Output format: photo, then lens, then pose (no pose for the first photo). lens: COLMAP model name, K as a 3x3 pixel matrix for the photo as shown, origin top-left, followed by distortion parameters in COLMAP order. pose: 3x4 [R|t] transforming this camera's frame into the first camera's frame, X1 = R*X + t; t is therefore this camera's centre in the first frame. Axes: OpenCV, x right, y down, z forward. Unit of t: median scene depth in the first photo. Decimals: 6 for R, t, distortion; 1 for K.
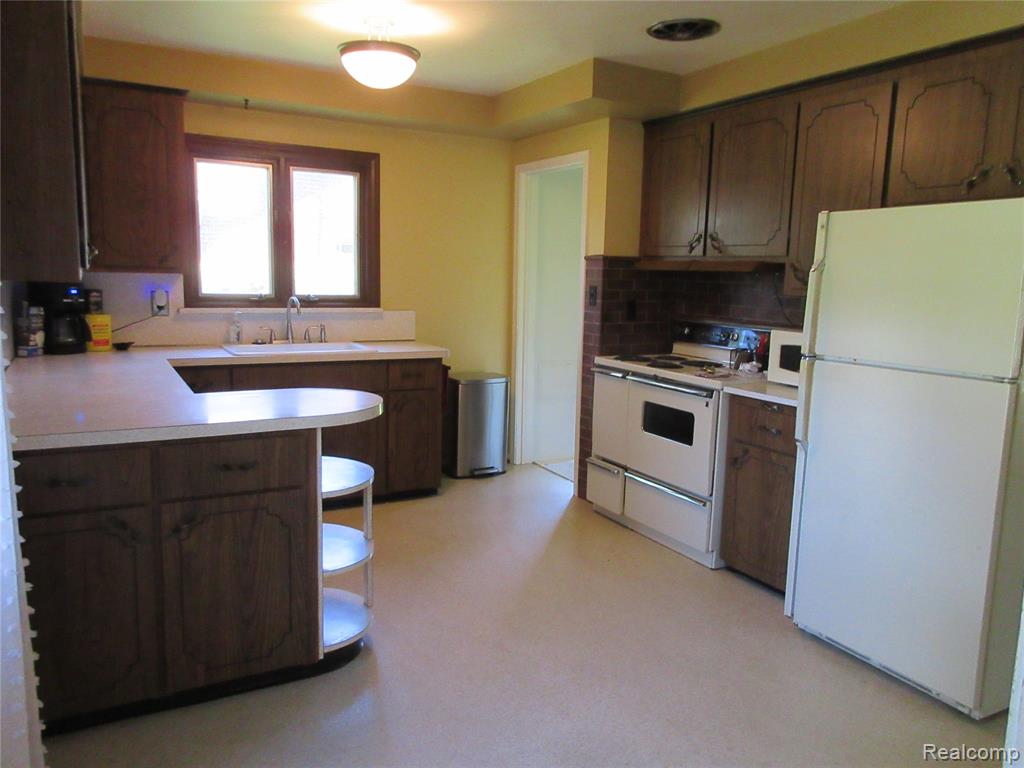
lens RADIAL K [[771.0, 0, 507.7], [0, 771.0, 388.0], [0, 0, 1]] dist [-0.007393, 0.001068]
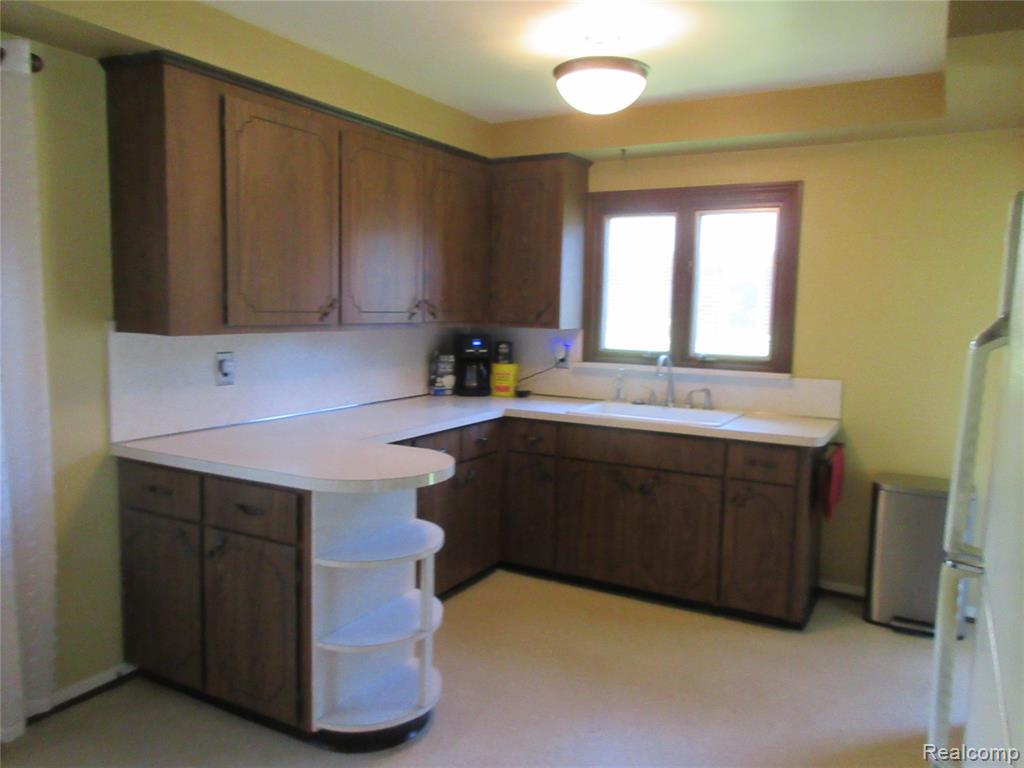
lens RADIAL K [[771.0, 0, 507.7], [0, 771.0, 388.0], [0, 0, 1]] dist [-0.007393, 0.001068]
pose [[0.520004, 0.079977, -0.850411, 0.416056], [-0.129868, 0.991435, 0.013829, -0.073228], [0.844233, 0.103250, 0.525937, 0.393603]]
